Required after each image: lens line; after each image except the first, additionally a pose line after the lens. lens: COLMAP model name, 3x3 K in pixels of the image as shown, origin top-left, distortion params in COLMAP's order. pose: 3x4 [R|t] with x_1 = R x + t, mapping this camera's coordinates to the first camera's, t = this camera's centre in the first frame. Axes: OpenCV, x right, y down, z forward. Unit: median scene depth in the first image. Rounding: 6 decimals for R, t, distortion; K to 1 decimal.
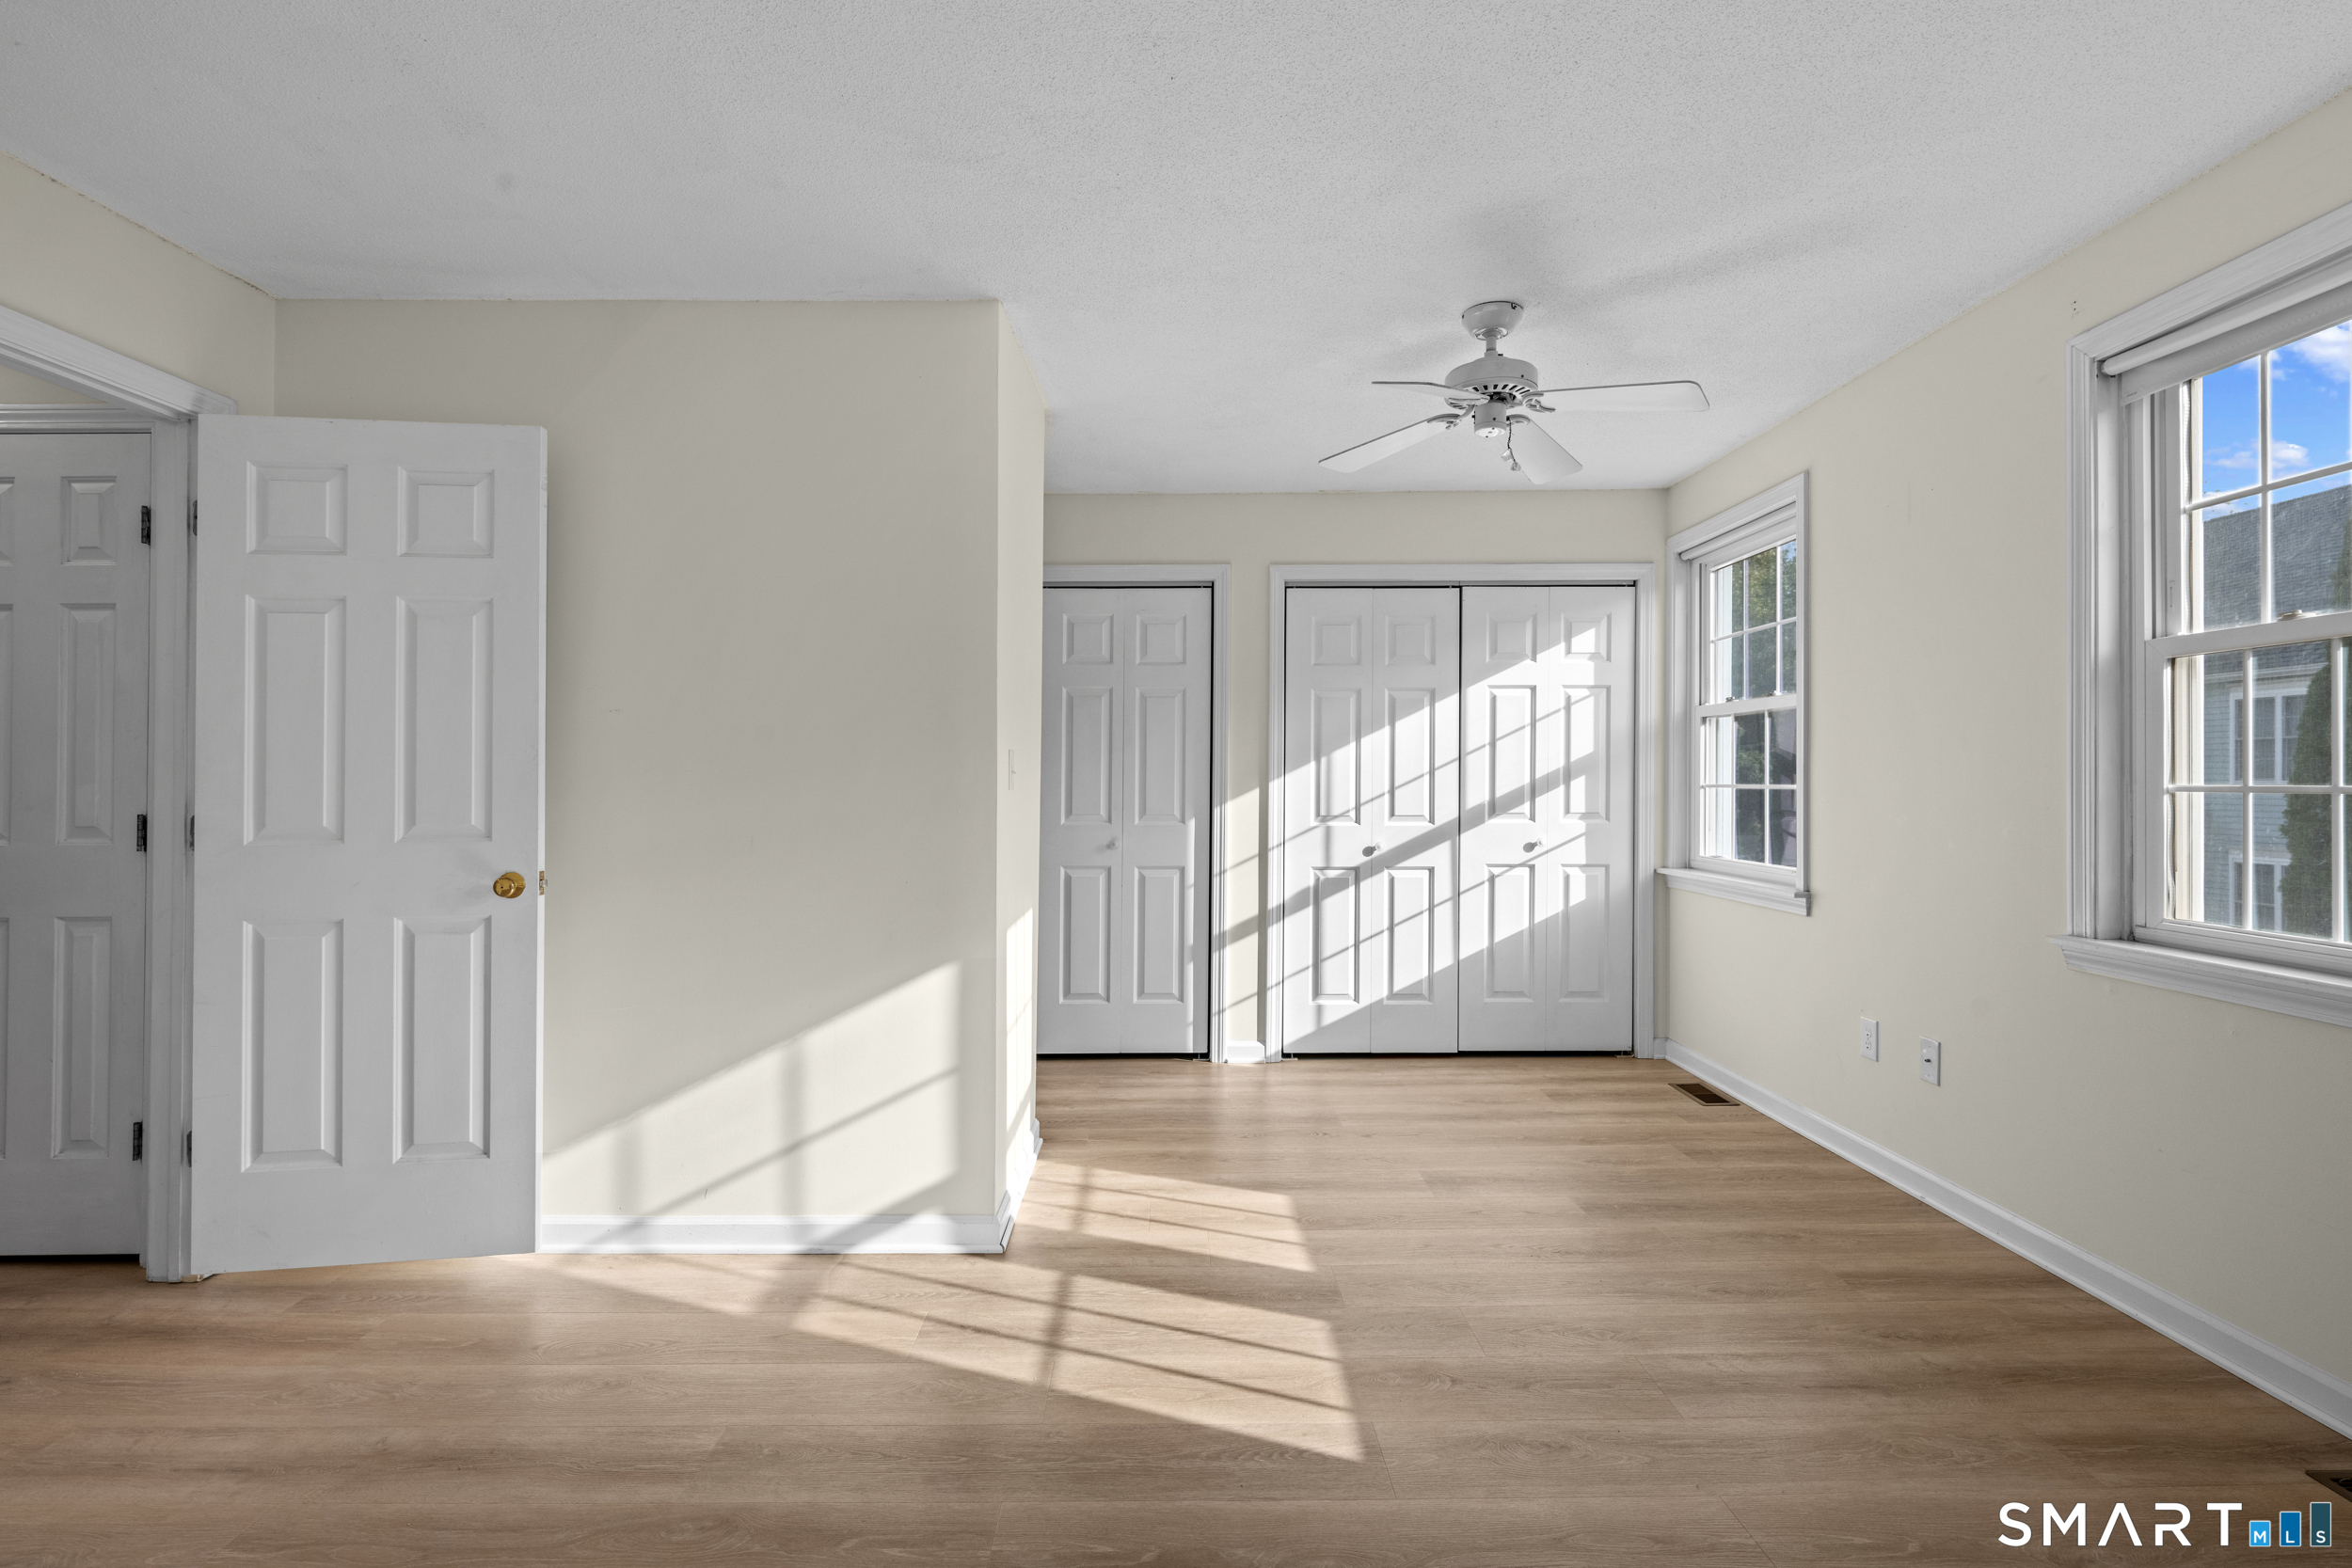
lens RADIAL K [[1134.9, 0, 1176.0], [0, 1134.9, 784.0], [0, 0, 1]] dist [0.000600, 0.000105]
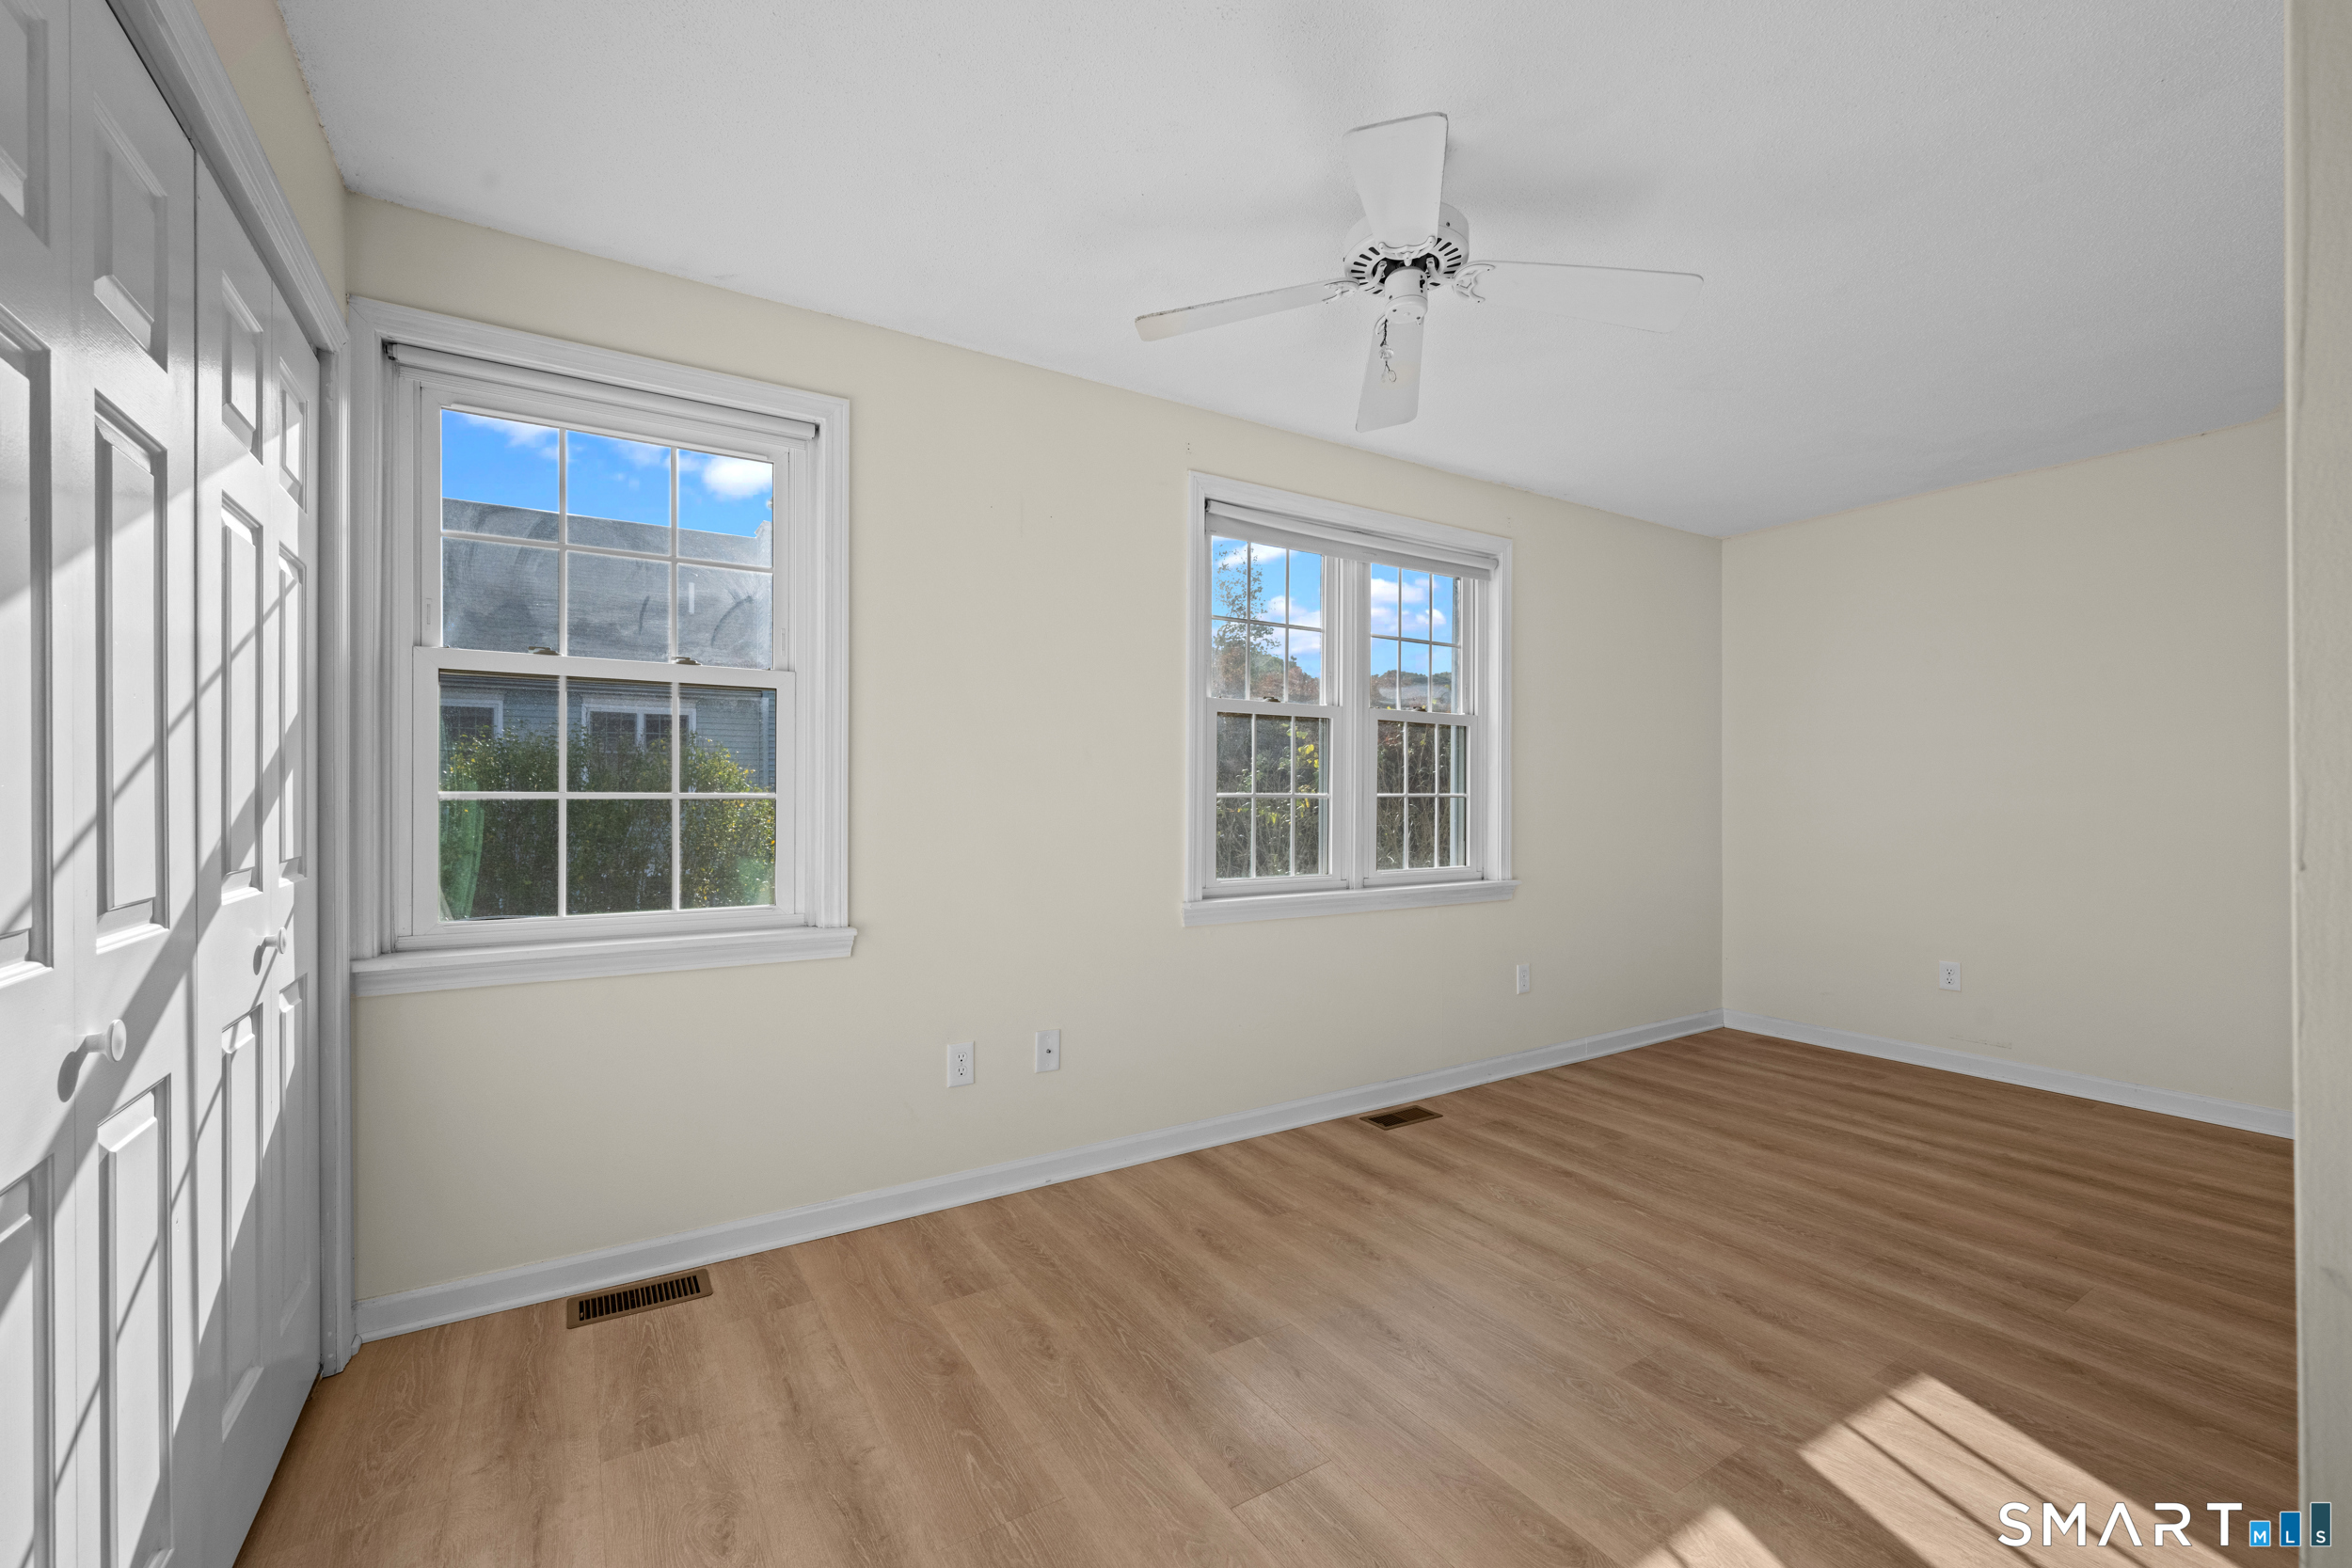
lens RADIAL K [[976.8, 0, 1176.0], [0, 976.8, 784.0], [0, 0, 1]] dist [0.009848, 0.000084]
pose [[-0.523499, 0.005239, 0.852010, -0.204853], [-0.001417, 0.999974, -0.007019, -0.001319], [-0.852025, -0.004882, -0.523478, 1.512448]]
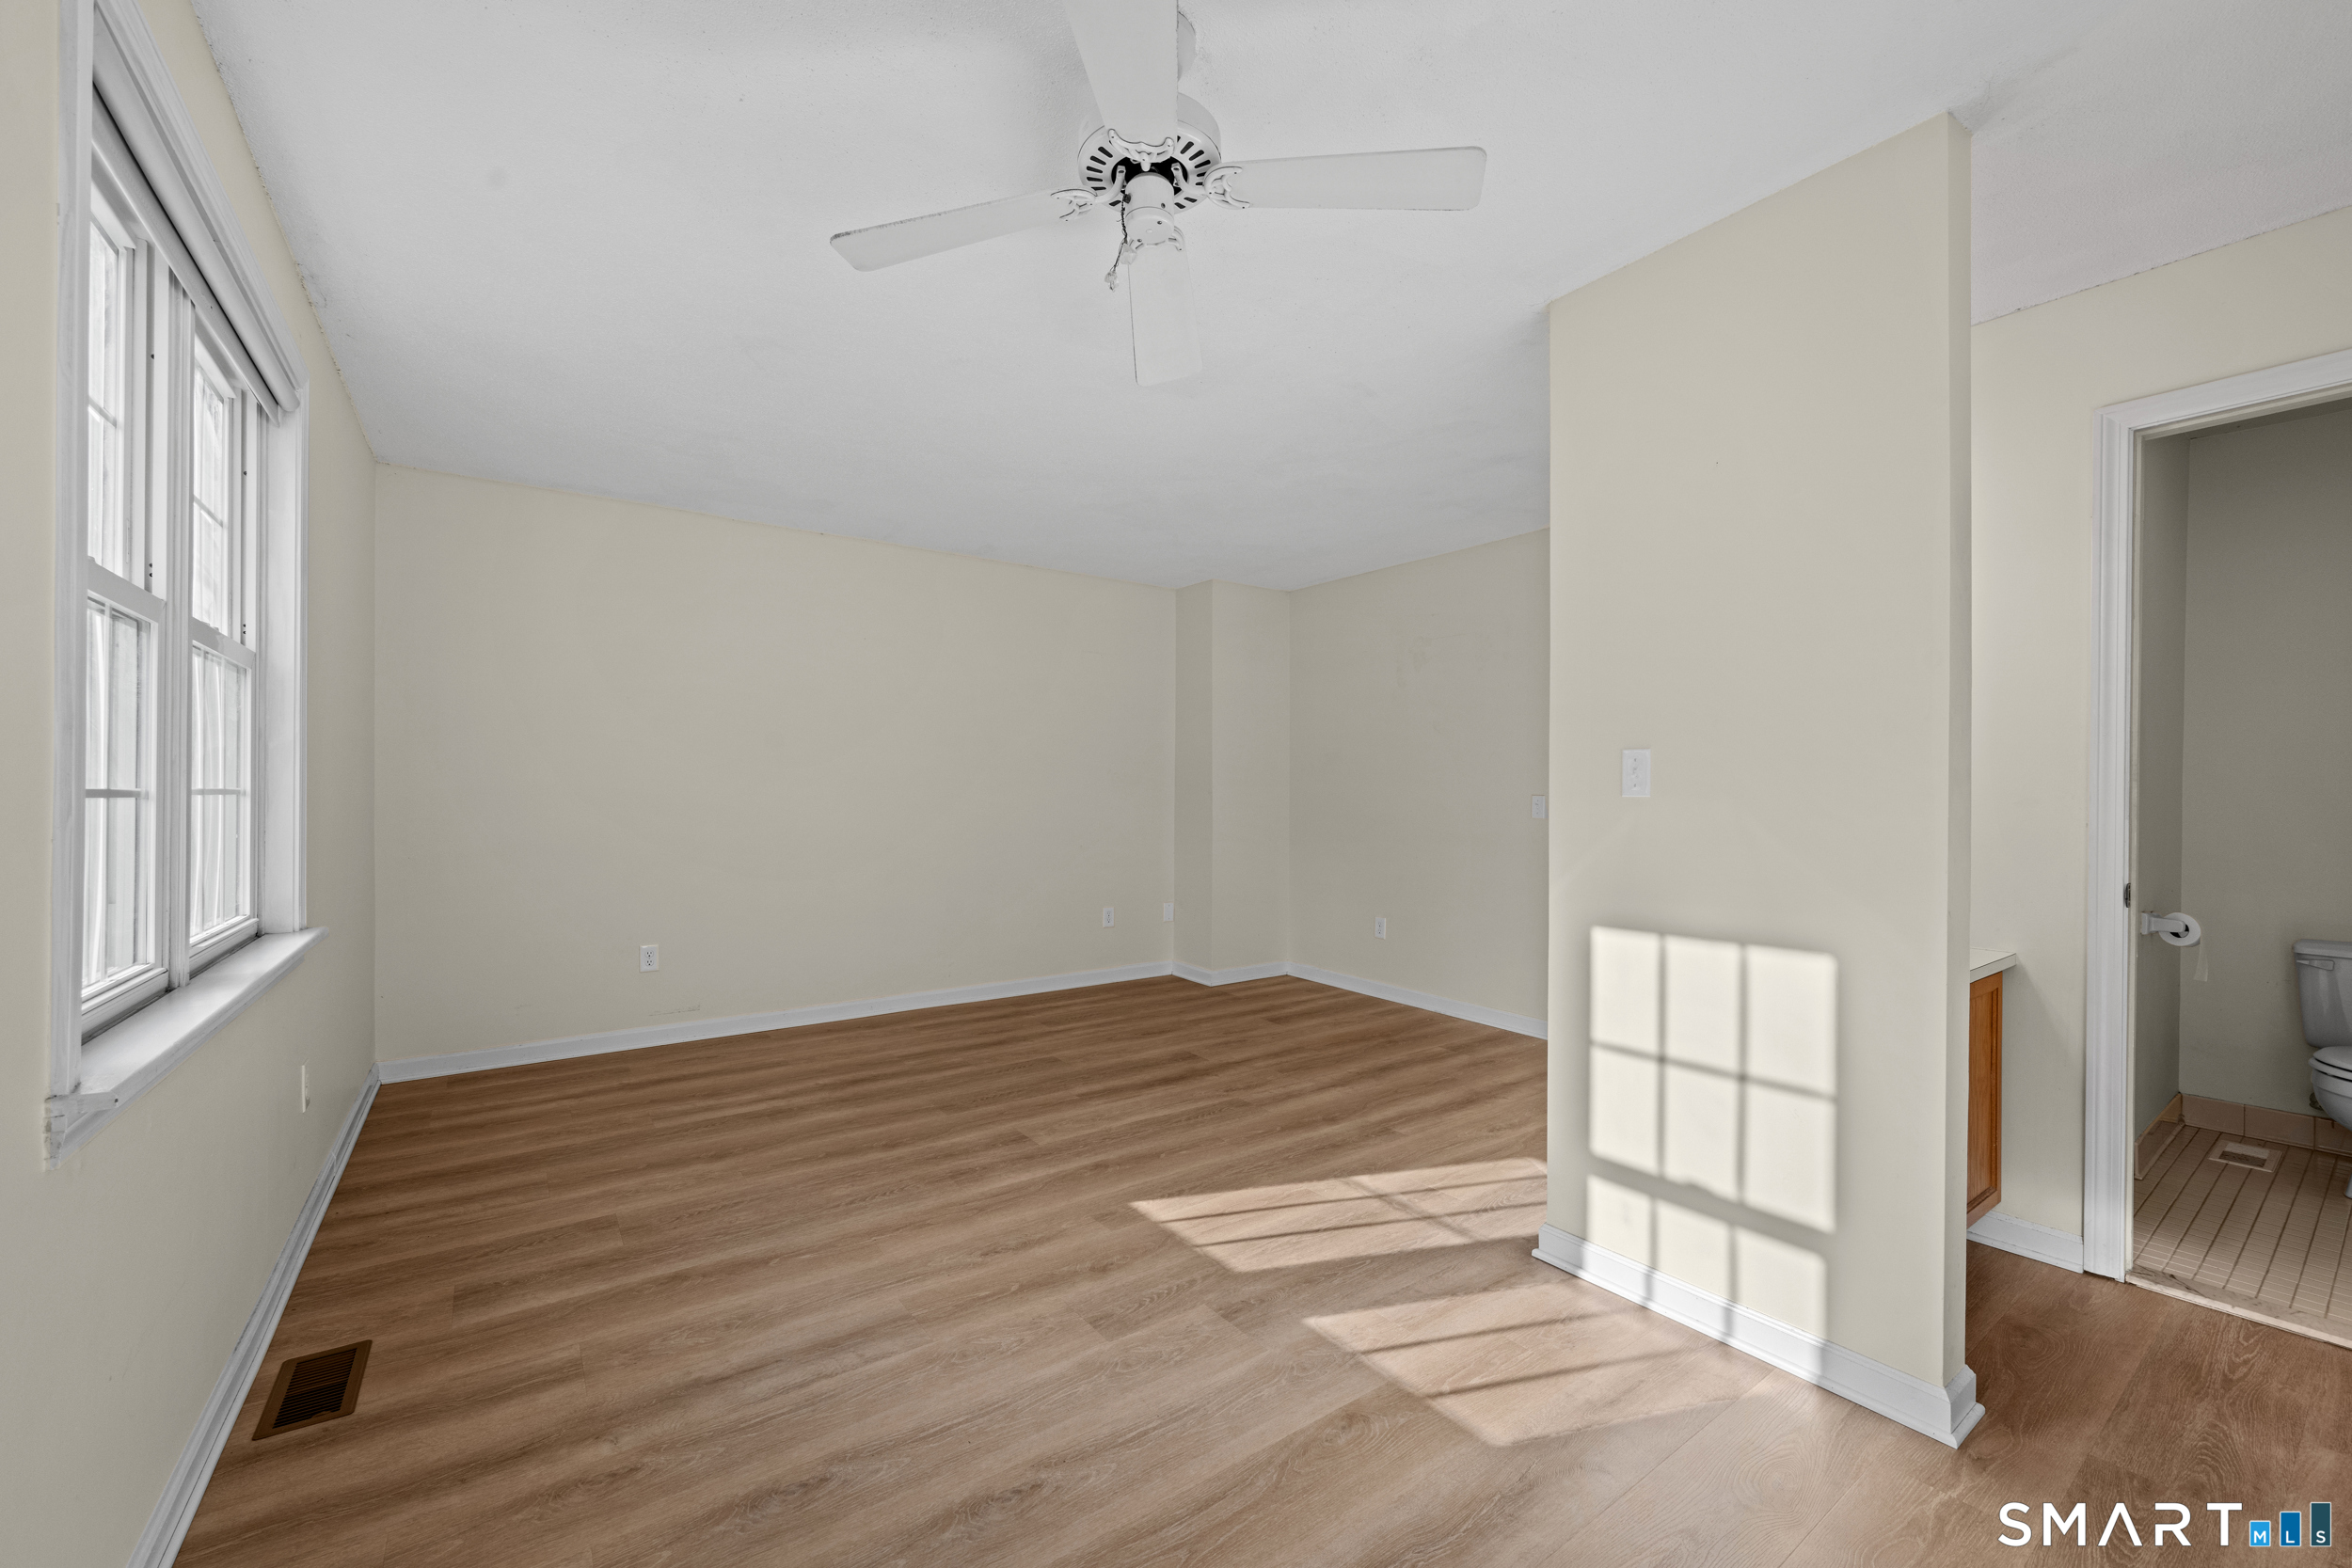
lens RADIAL K [[947.7, 0, 1176.0], [0, 947.7, 784.0], [0, 0, 1]] dist [0.001114, 0.000338]
pose [[-0.810484, -0.015834, -0.585547, 0.633074], [-0.010840, 0.999869, -0.012034, 0.003830], [0.585660, -0.003405, -0.810549, 1.484098]]
